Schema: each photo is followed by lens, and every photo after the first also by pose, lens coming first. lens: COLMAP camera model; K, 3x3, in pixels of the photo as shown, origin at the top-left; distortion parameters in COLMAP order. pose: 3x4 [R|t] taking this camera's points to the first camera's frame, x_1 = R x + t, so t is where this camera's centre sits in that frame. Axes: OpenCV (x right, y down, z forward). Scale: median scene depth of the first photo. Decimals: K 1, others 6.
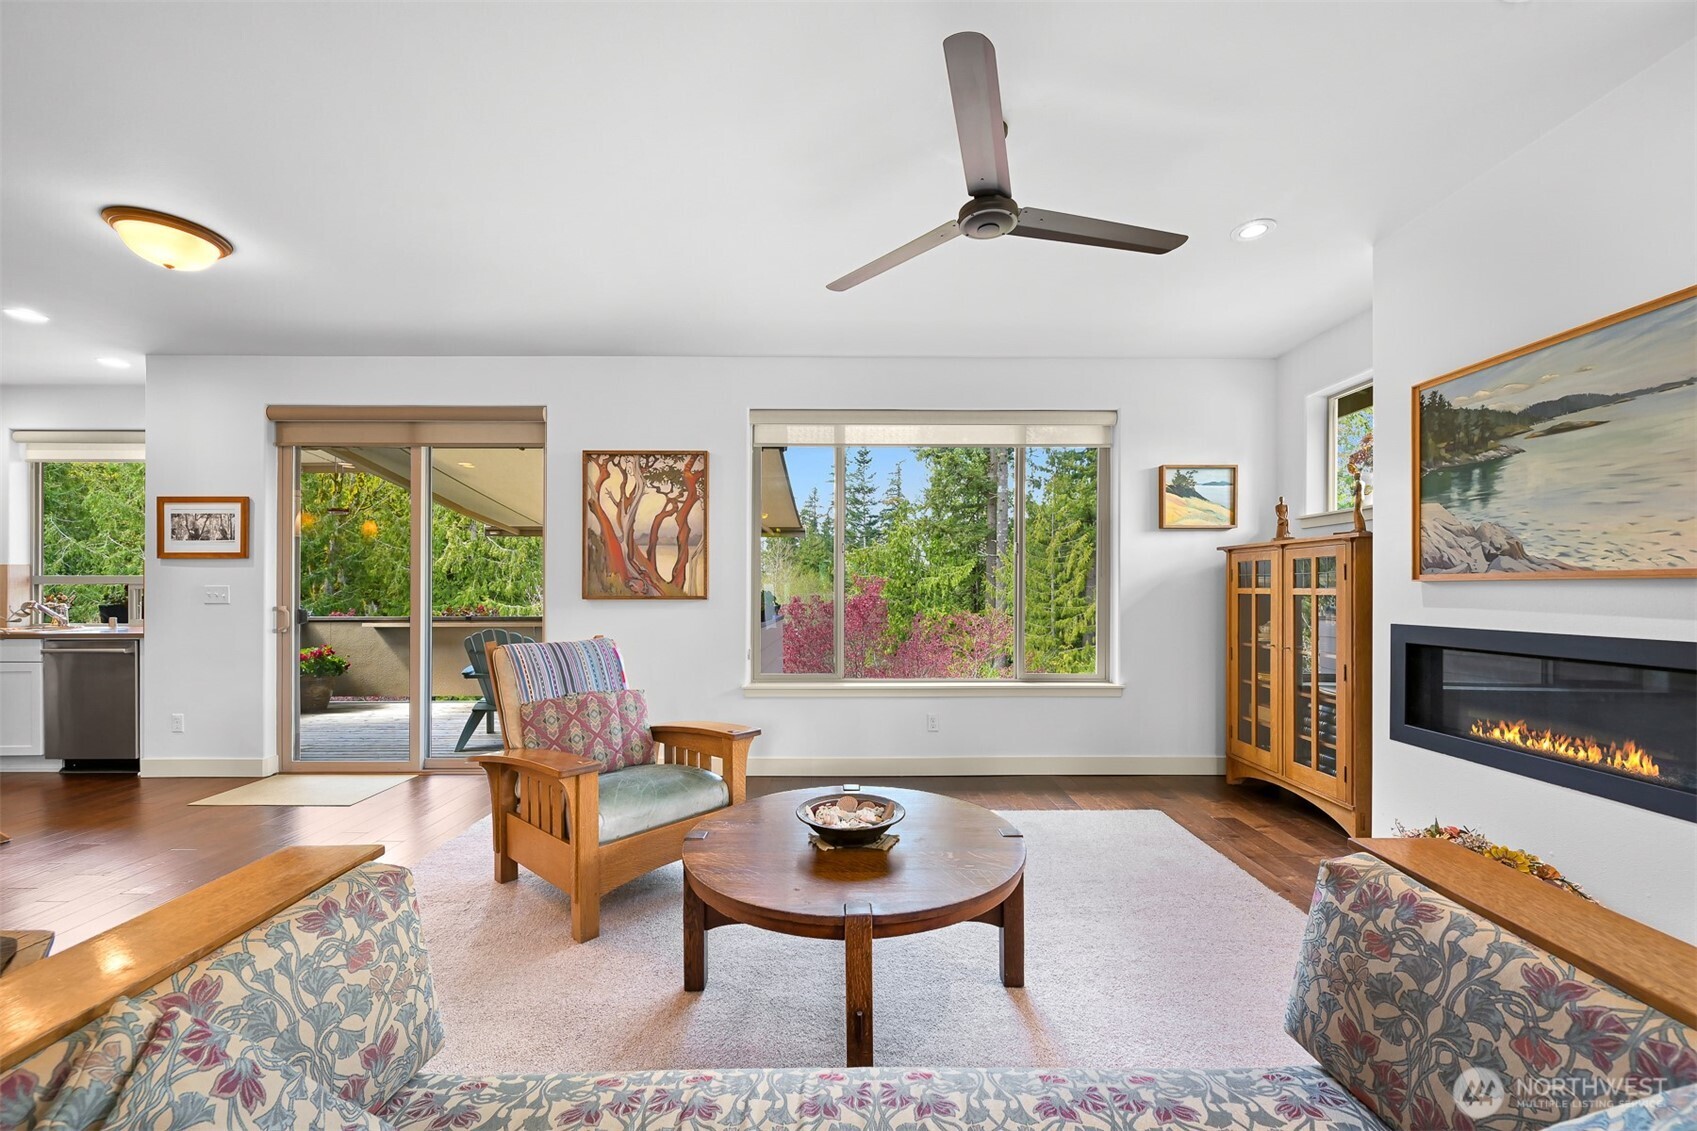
lens RADIAL K [[665.9, 0, 855.7], [0, 665.9, 586.0], [0, 0, 1]] dist [-0.001459, -0.000323]
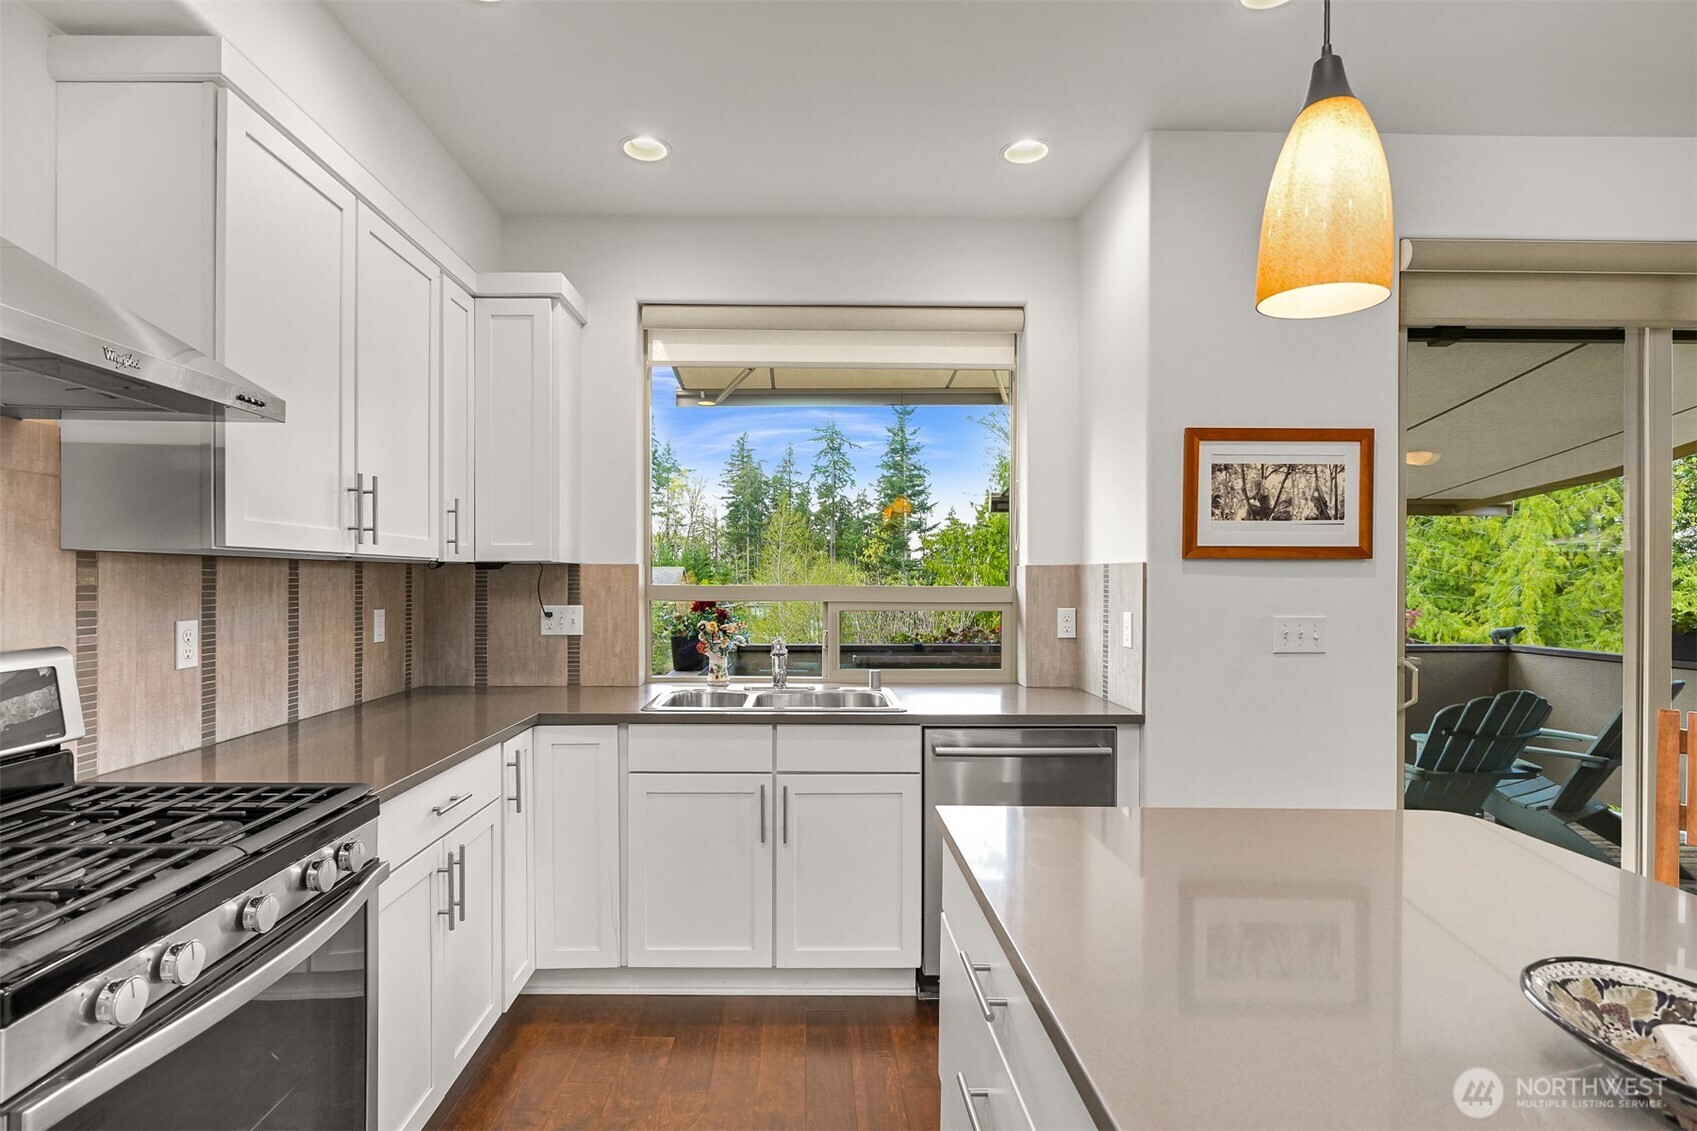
lens RADIAL K [[858.5, 0, 817.0], [0, 858.5, 577.0], [0, 0, 1]] dist [0.000241, 0.000235]
pose [[0.999971, 0.005077, 0.005739, -1.314732], [-0.005091, 0.999984, 0.002477, -0.027979], [-0.005727, -0.002507, 0.999980, 0.387399]]
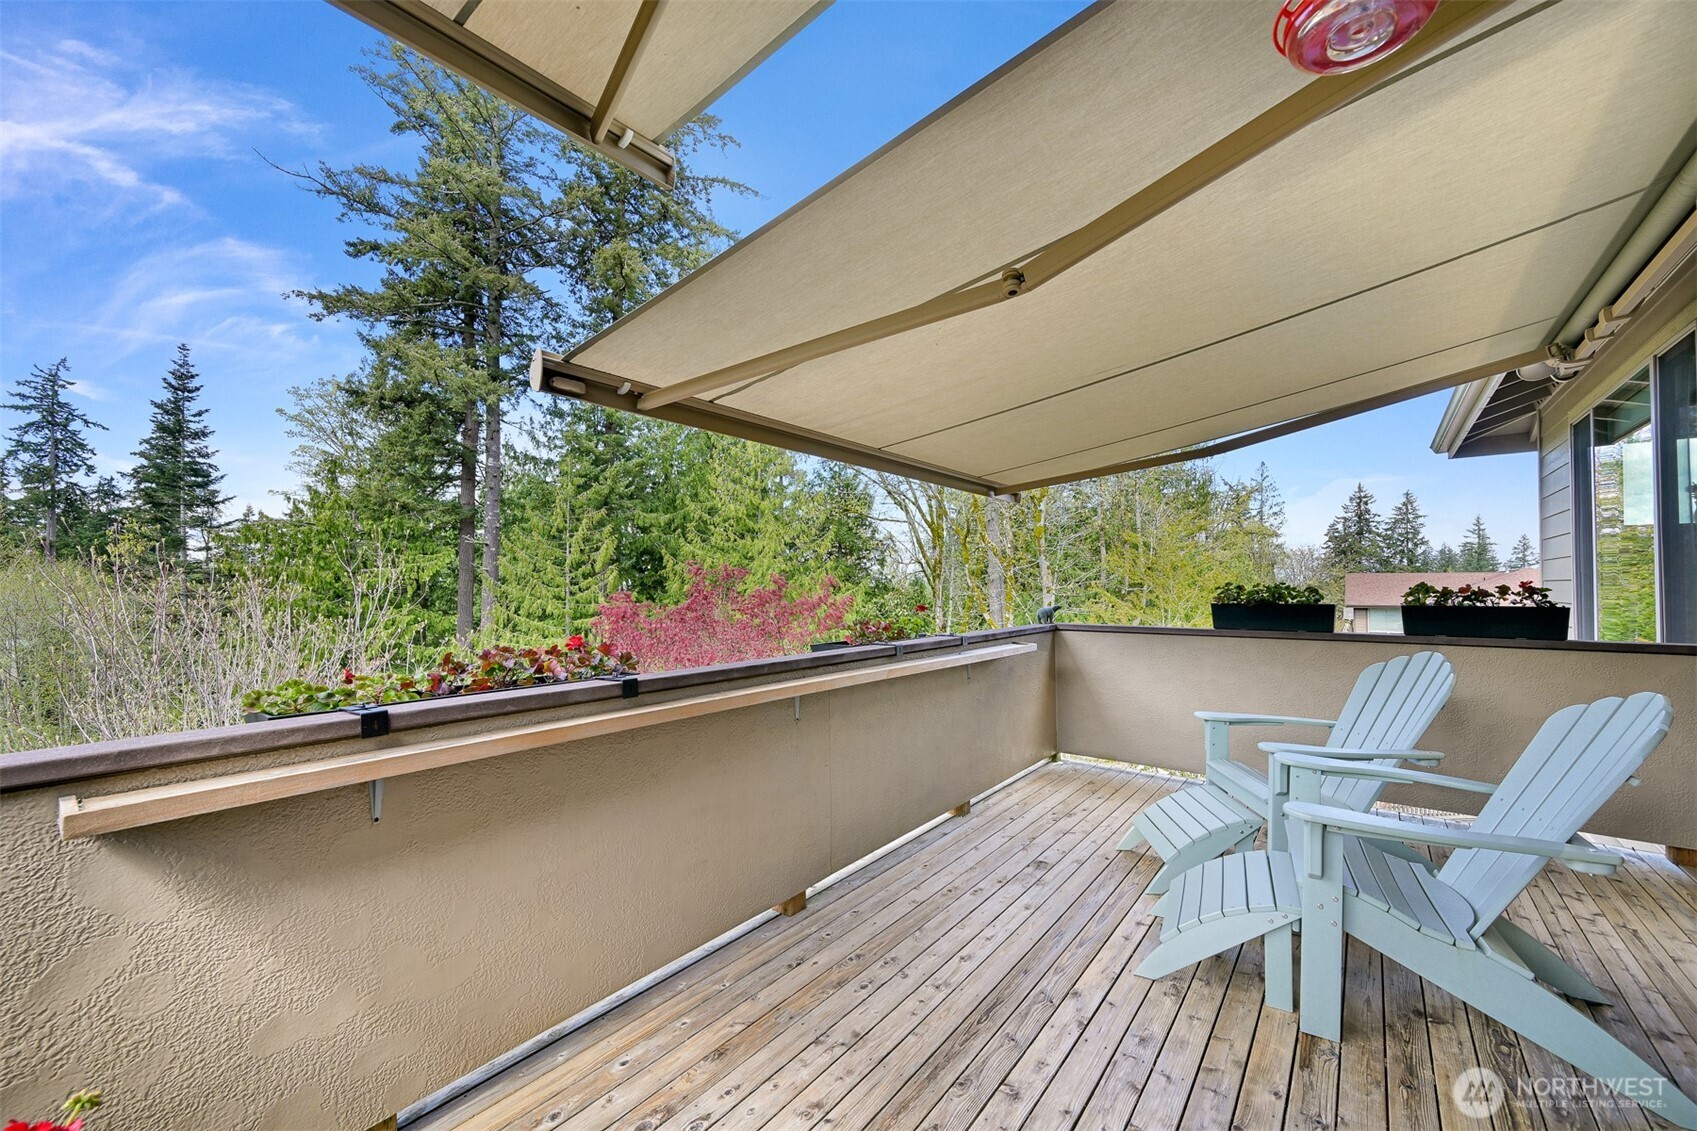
lens RADIAL K [[661.1, 0, 850.9], [0, 661.1, 571.3], [0, 0, 1]] dist [-0.000485, 0.000129]
pose [[0.618455, 0.015884, 0.785660, -1.264177], [-0.002805, 0.999834, -0.018006, 0.012564], [-0.785815, 0.008932, 0.618397, 1.317143]]
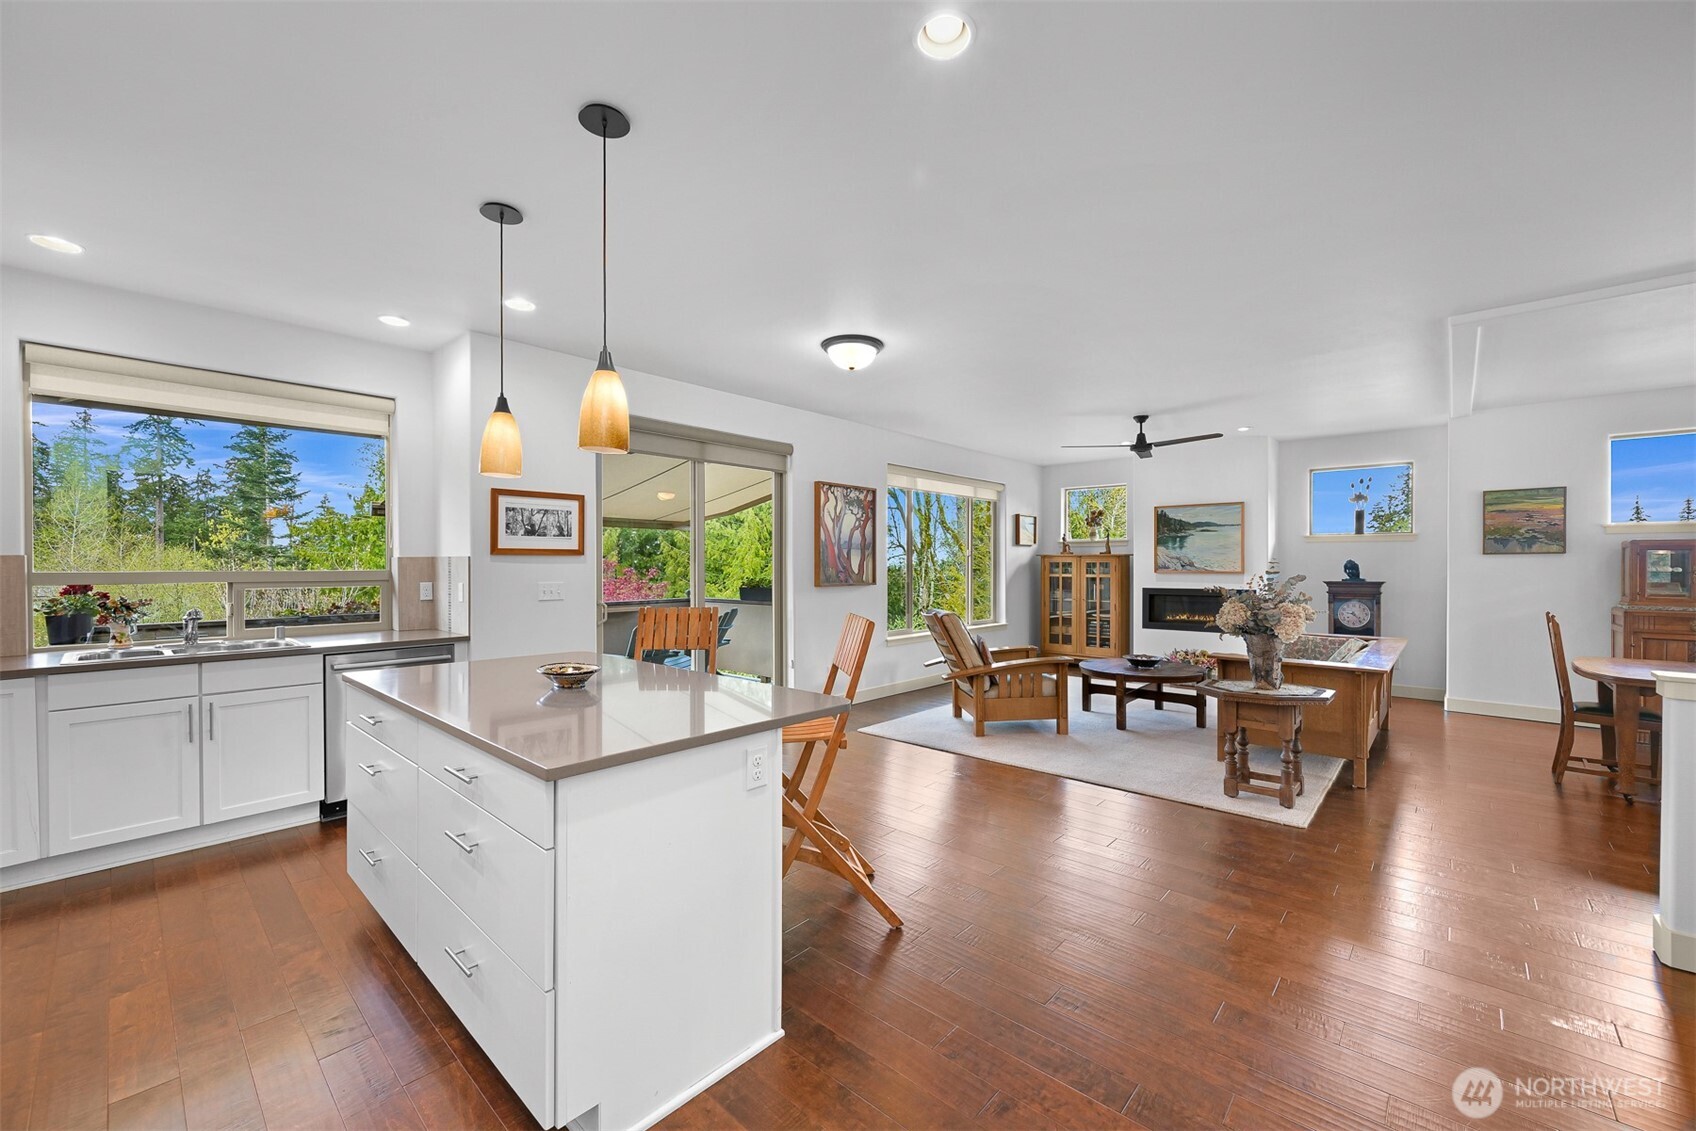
lens RADIAL K [[669.0, 0, 852.0], [0, 669.0, 568.4], [0, 0, 1]] dist [0.000202, -0.000218]
pose [[0.676033, -0.004488, 0.736857, -1.398264], [-0.002187, 0.999965, 0.008097, -0.030245], [-0.736868, -0.007085, 0.676000, -0.008585]]
